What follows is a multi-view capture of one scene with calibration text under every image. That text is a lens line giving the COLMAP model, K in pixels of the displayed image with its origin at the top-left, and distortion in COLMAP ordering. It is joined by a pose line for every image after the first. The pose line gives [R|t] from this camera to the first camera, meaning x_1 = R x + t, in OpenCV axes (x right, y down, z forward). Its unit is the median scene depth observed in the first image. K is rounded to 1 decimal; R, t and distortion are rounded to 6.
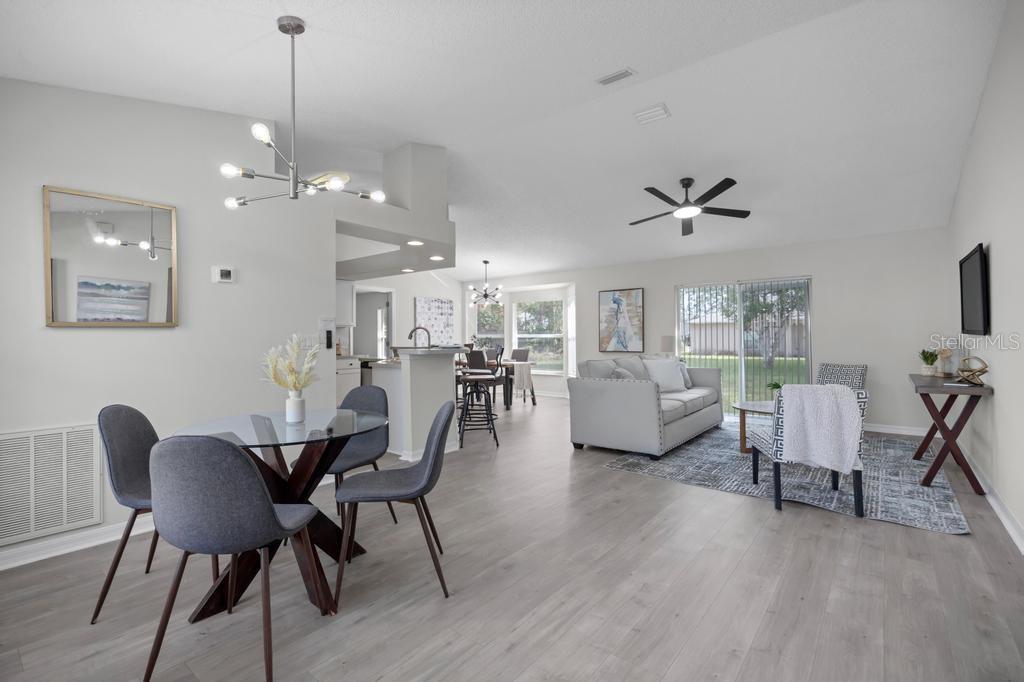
lens RADIAL K [[464.9, 0, 508.4], [0, 464.9, 340.2], [0, 0, 1]] dist [-0.009412, -0.001273]
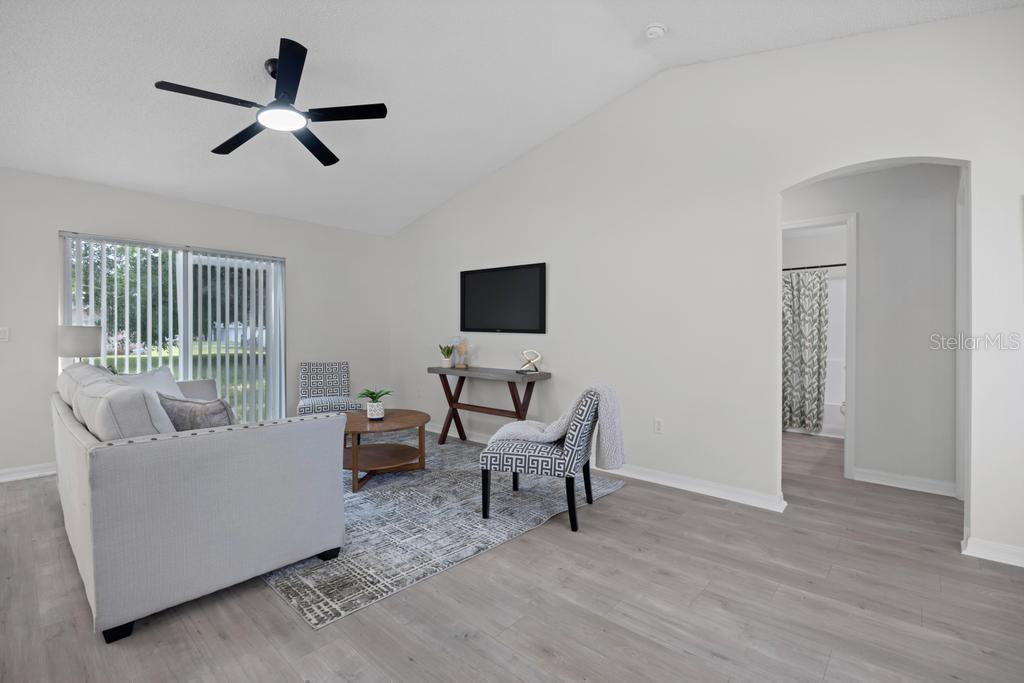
lens RADIAL K [[457.2, 0, 510.8], [0, 457.2, 336.6], [0, 0, 1]] dist [-0.013745, 0.000806]
pose [[0.049724, -0.000244, 0.998763, -0.120074], [-0.005050, 0.999987, 0.000496, -0.000347], [-0.998750, -0.005068, 0.049722, 0.451870]]
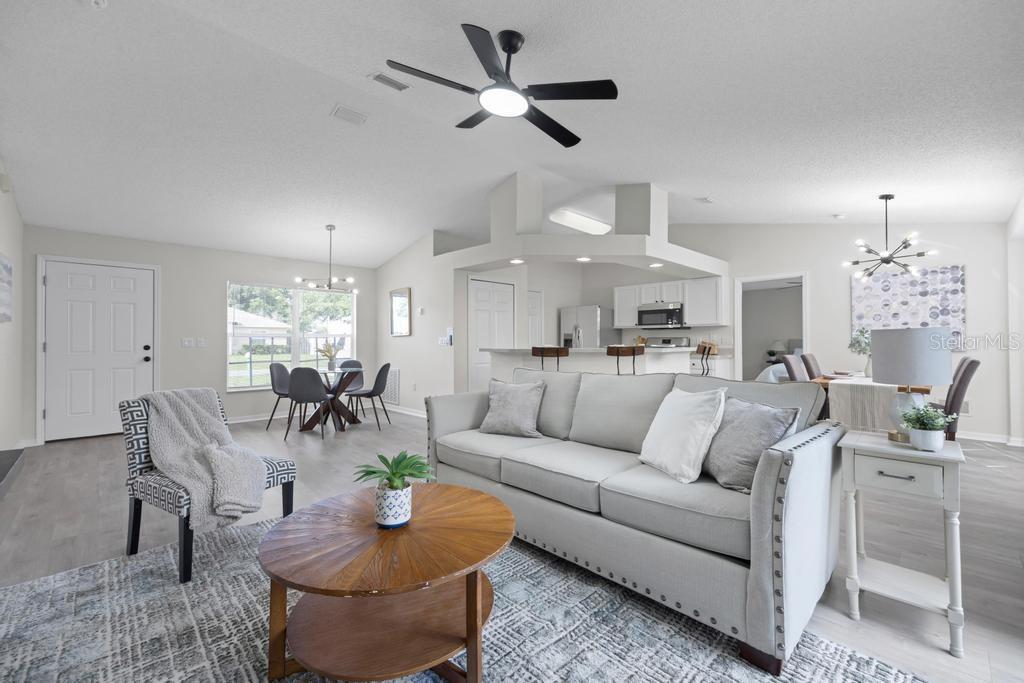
lens RADIAL K [[427.1, 0, 513.9], [0, 427.1, 337.9], [0, 0, 1]] dist [-0.000955, 0.000273]
pose [[-0.116606, -0.005296, -0.993164, 0.579510], [0.006119, 0.999963, -0.006051, -0.000596], [0.993159, -0.006783, -0.116570, 0.712328]]
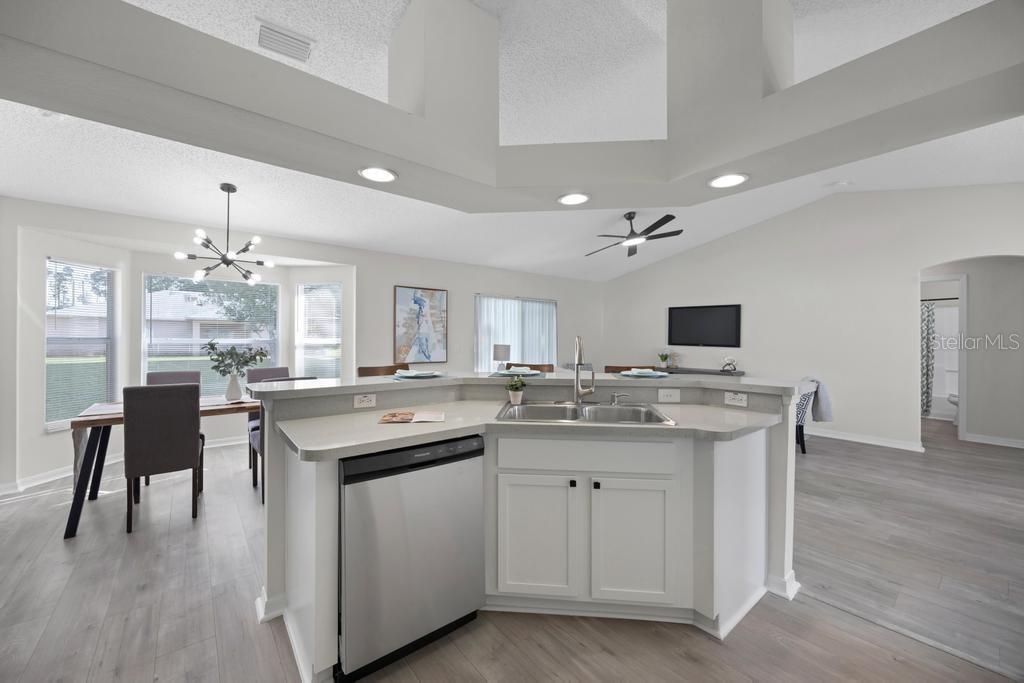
lens RADIAL K [[397.0, 0, 509.1], [0, 397.0, 338.3], [0, 0, 1]] dist [-0.003648, -0.000223]
pose [[0.206964, 0.004931, 0.978336, -0.439415], [-0.004988, 0.999980, -0.003985, -0.017636], [-0.978336, -0.004055, 0.206984, 0.732982]]
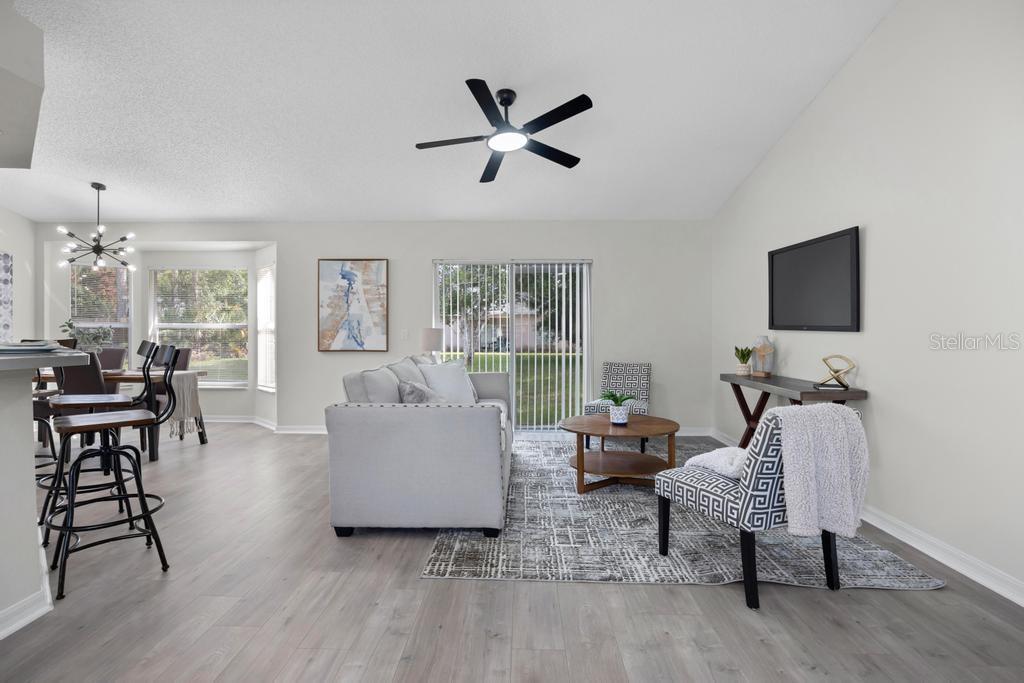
lens RADIAL K [[522.2, 0, 509.5], [0, 522.2, 336.9], [0, 0, 1]] dist [-0.005929, -0.002654]
pose [[0.791074, 0.002968, 0.611713, -0.045184], [-0.006480, 0.999973, 0.003528, 0.000382], [-0.611686, -0.006755, 0.791072, 0.270878]]
